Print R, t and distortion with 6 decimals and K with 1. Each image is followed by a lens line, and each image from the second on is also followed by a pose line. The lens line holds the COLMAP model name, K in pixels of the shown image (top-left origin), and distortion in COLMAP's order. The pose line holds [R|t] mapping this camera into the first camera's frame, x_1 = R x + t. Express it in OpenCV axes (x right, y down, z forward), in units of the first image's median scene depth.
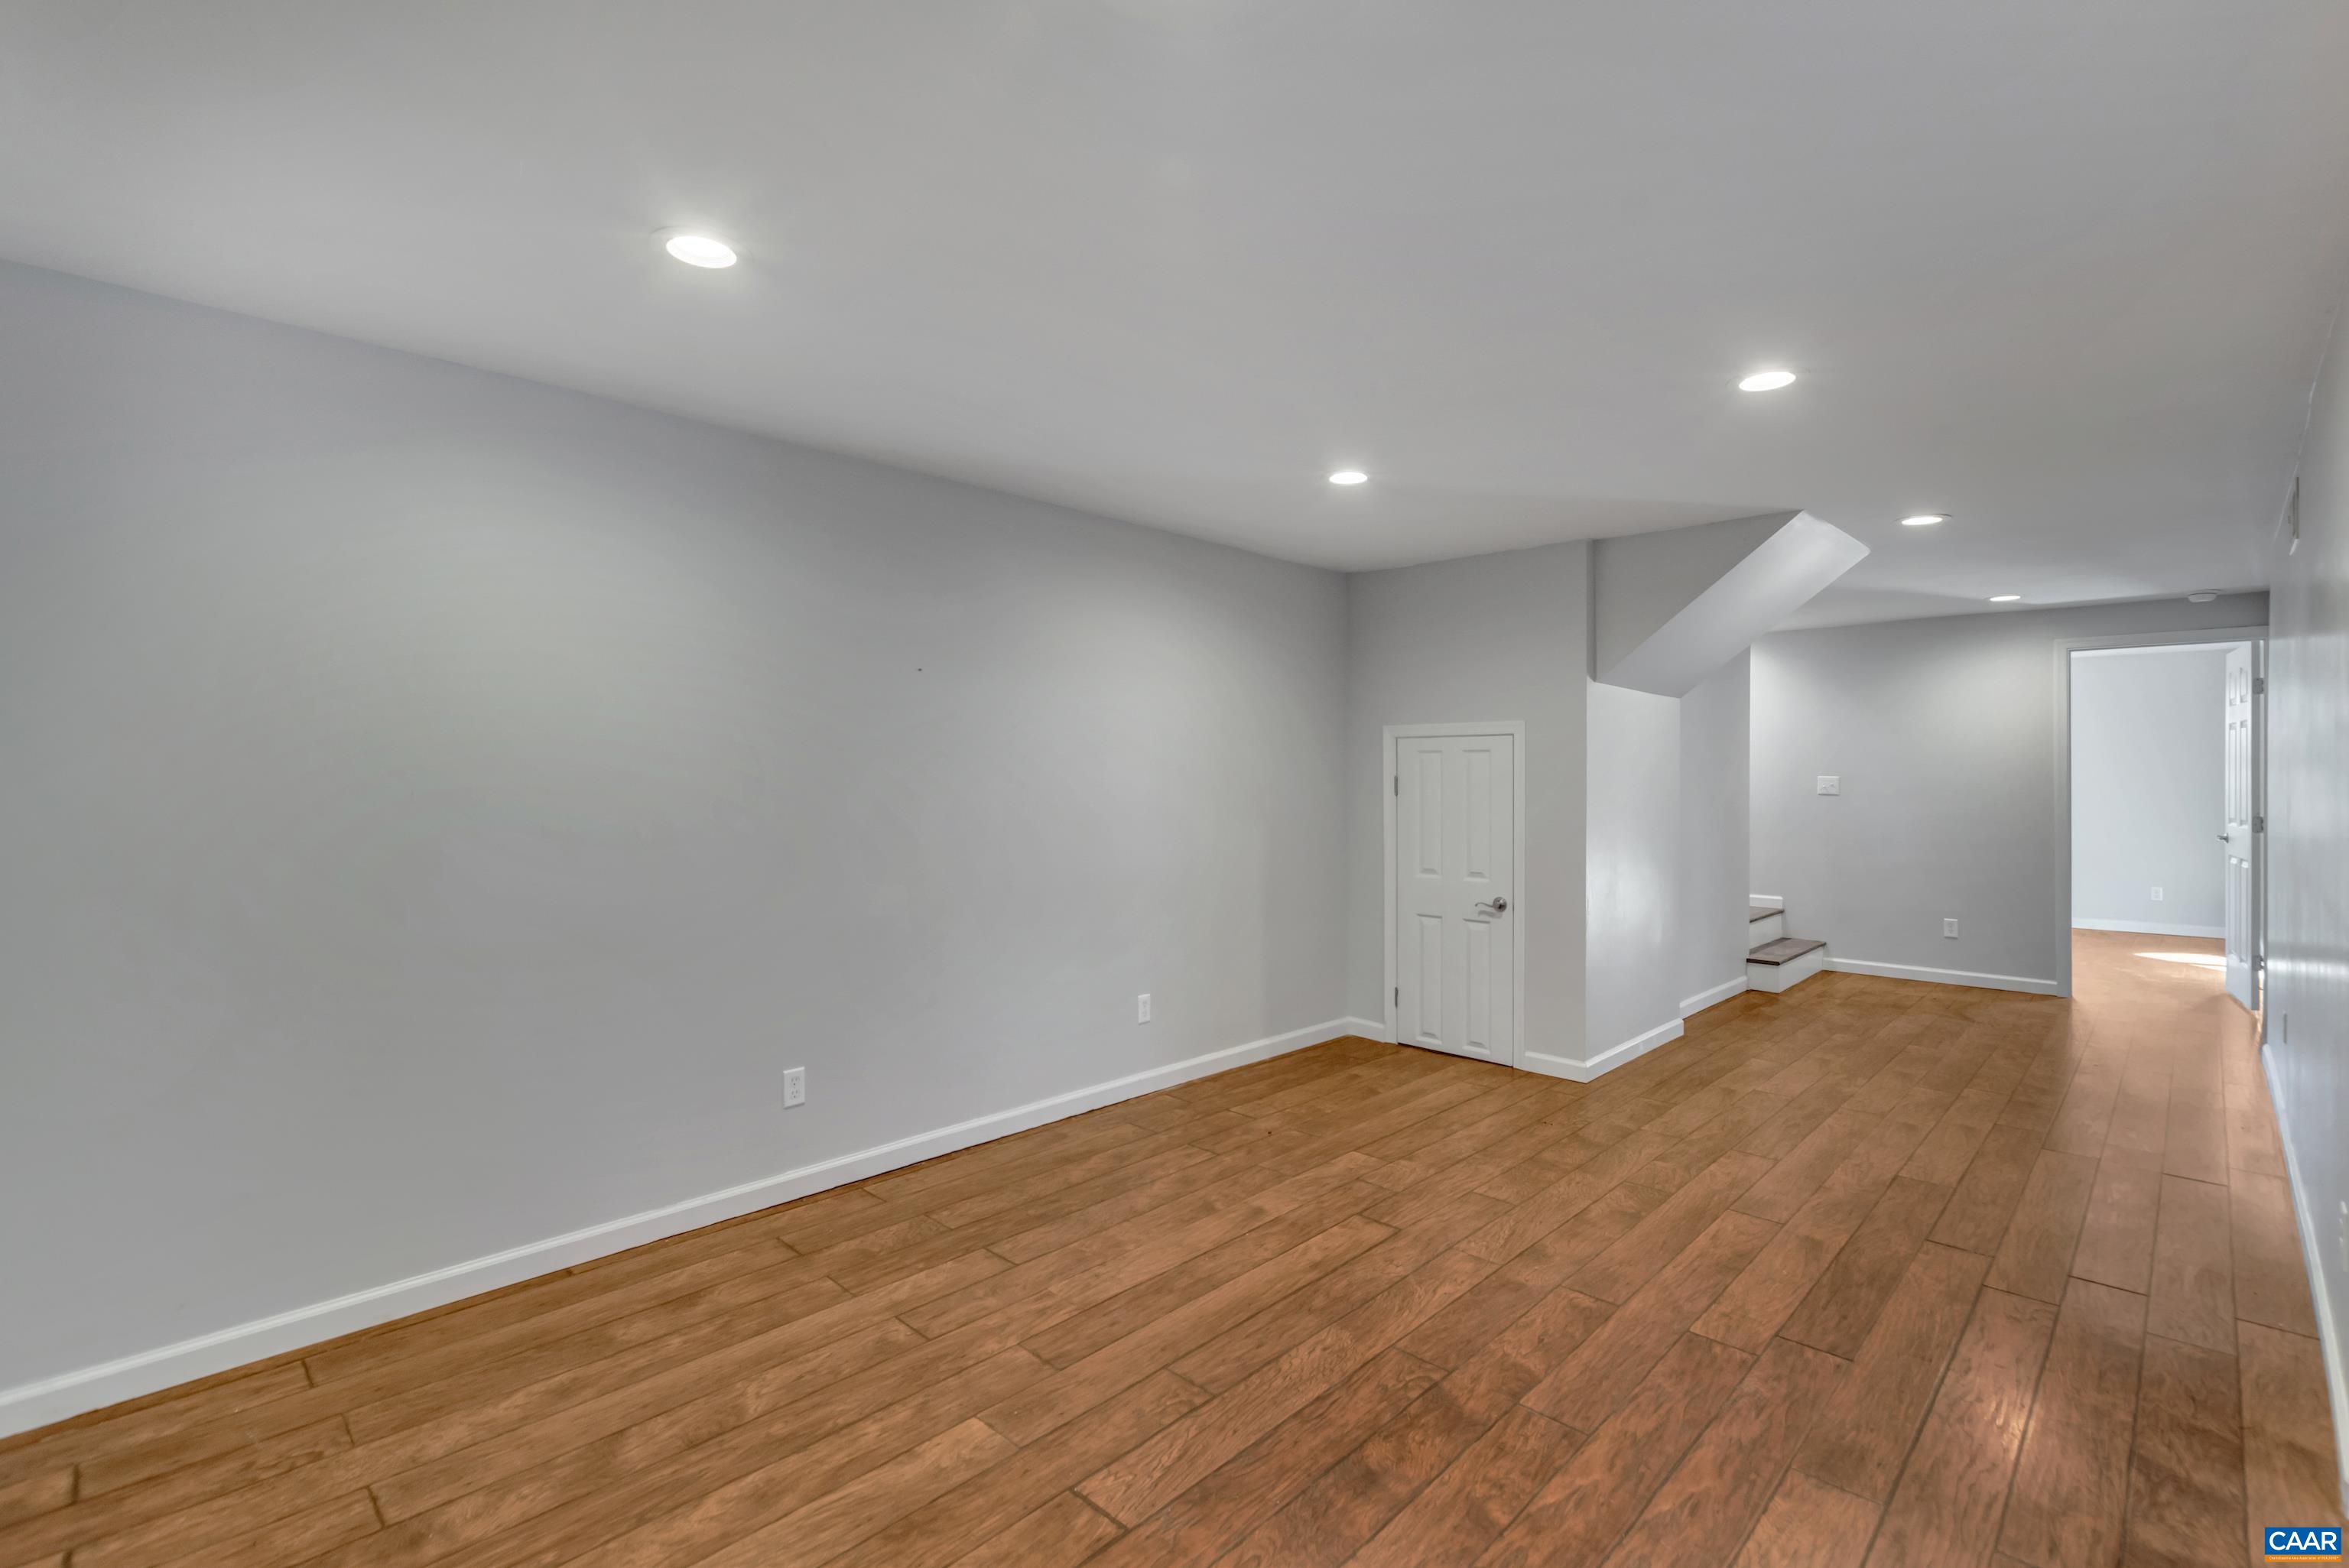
lens RADIAL K [[1040.6, 0, 1169.1], [0, 1040.6, 783.4], [0, 0, 1]] dist [0.011219, -0.009102]
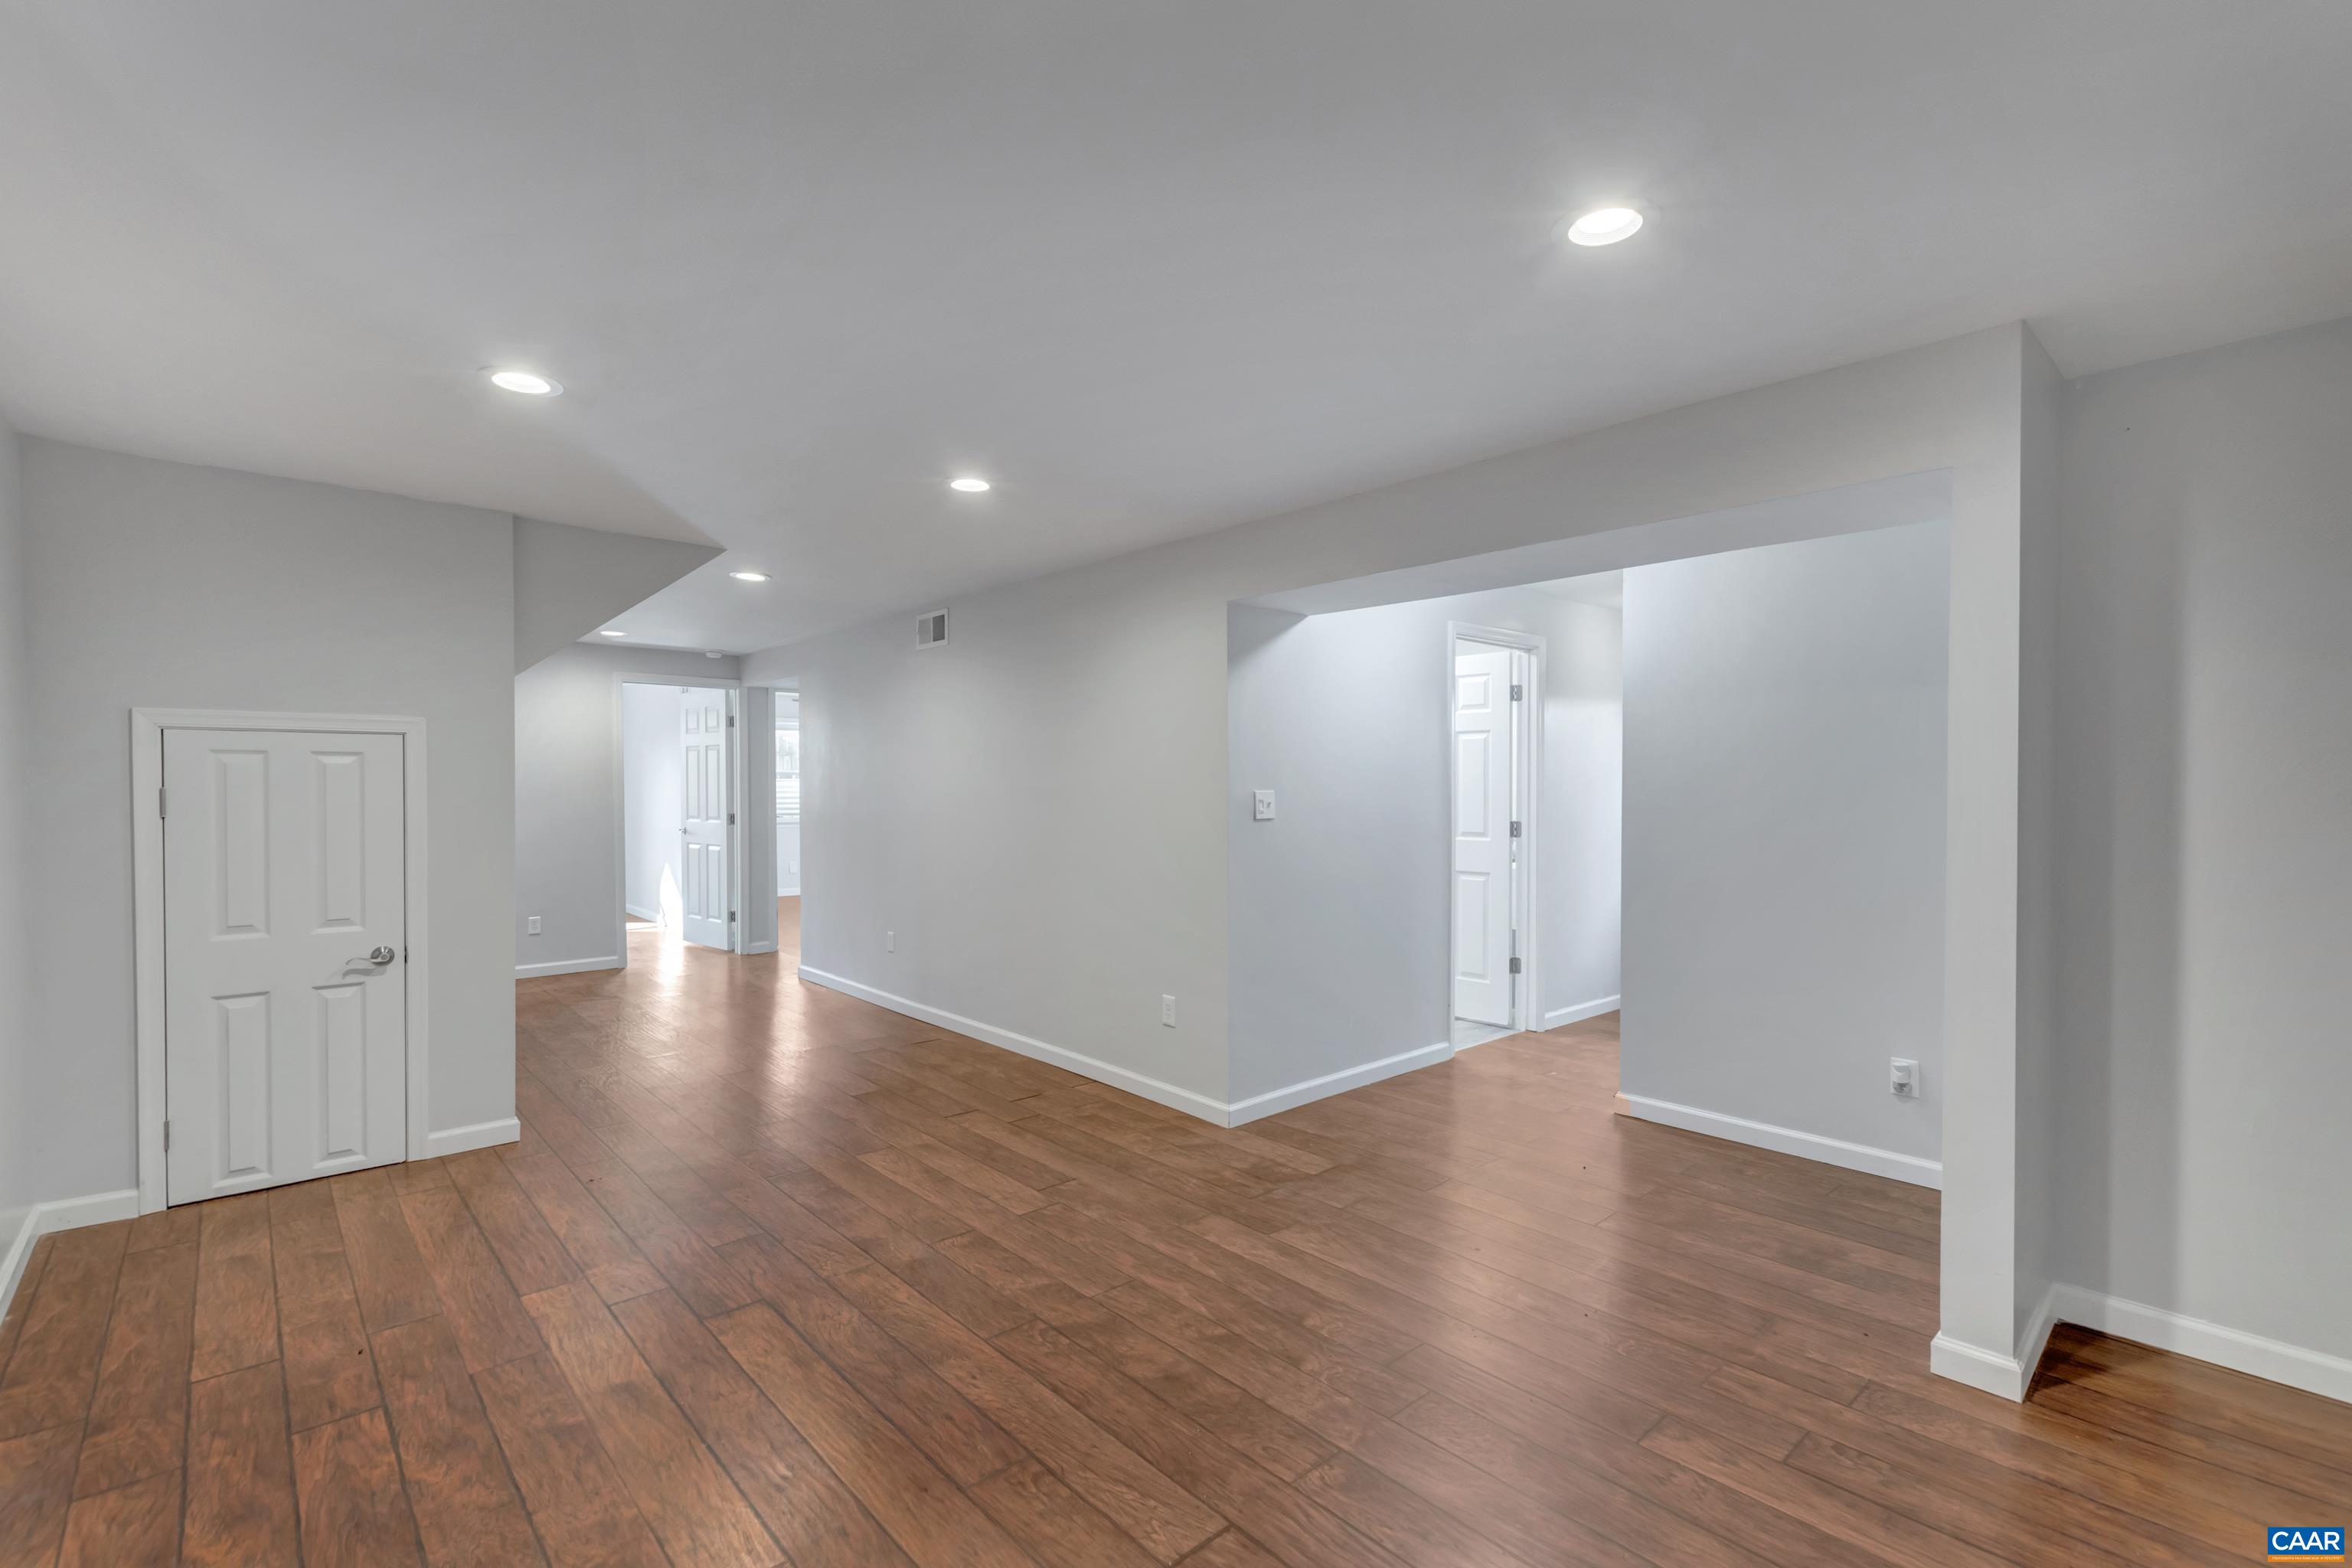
lens RADIAL K [[1042.0, 0, 1170.6], [0, 1042.0, 783.4], [0, 0, 1]] dist [0.011219, -0.009102]
pose [[0.069570, -0.000610, 0.997577, -0.644434], [0.008080, 0.999967, 0.000048, -0.008467], [-0.997544, 0.008057, 0.069573, 0.592457]]
